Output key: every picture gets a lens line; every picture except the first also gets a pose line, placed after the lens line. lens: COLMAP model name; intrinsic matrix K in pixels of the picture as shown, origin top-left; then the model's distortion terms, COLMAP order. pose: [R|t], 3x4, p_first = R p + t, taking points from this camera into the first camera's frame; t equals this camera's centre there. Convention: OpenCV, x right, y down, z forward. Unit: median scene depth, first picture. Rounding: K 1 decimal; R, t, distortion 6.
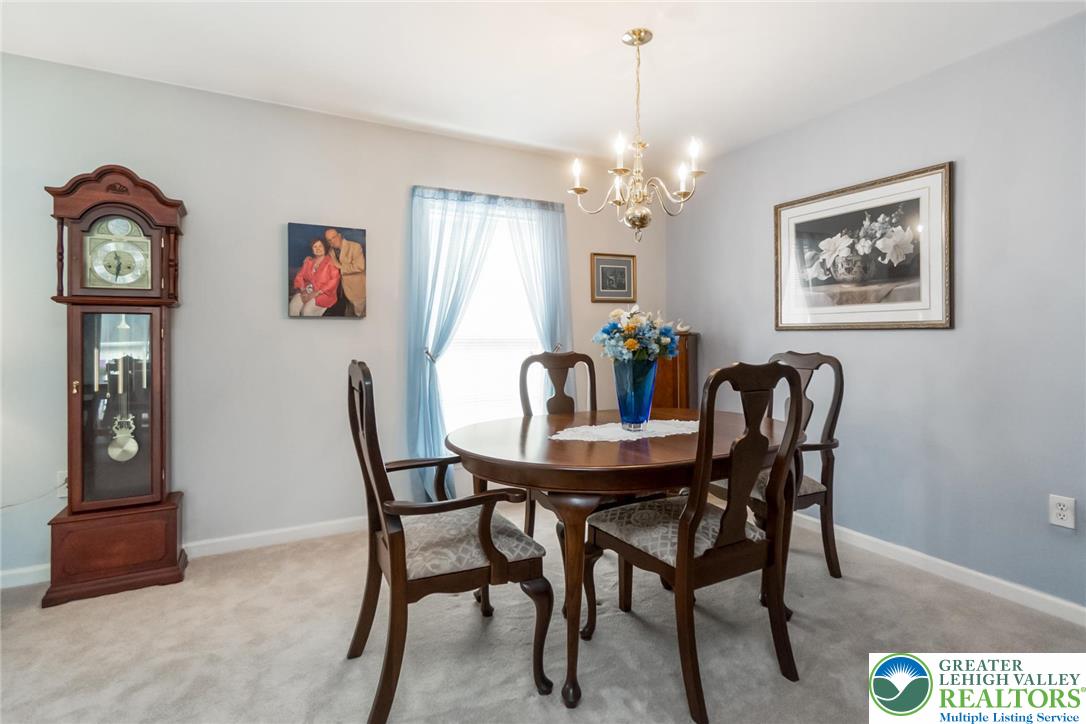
lens RADIAL K [[532.2, 0, 544.6], [0, 532.2, 342.3], [0, 0, 1]] dist [0.000261, -0.000151]
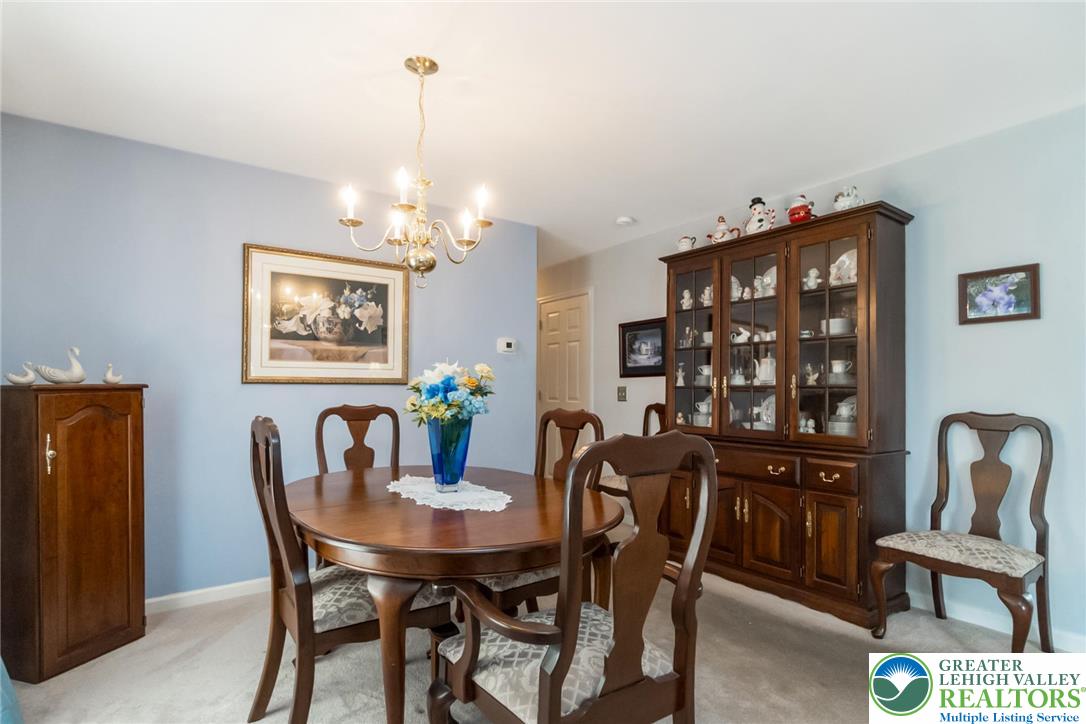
lens RADIAL K [[532.2, 0, 546.5], [0, 532.2, 383.4], [0, 0, 1]] dist [0.000261, -0.000151]
pose [[-0.132693, 0.008681, 0.991119, -0.564902], [0.010520, 0.999918, -0.007349, -0.011955], [-0.991101, 0.009452, -0.132774, 0.686026]]
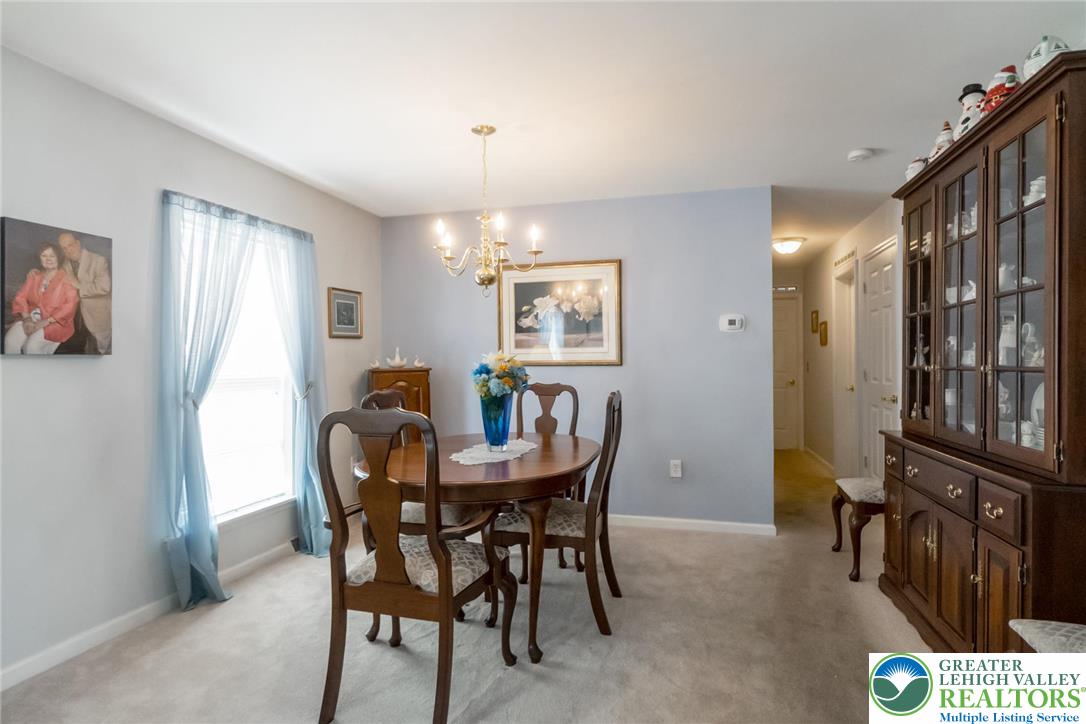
lens RADIAL K [[579.7, 0, 527.7], [0, 579.7, 363.8], [0, 0, 1]] dist [0.006658, 0.003797]
pose [[0.695608, -0.009005, 0.718365, -0.546078], [0.016117, 0.999865, -0.003073, -0.024422], [-0.718241, 0.013715, 0.695659, 0.007676]]
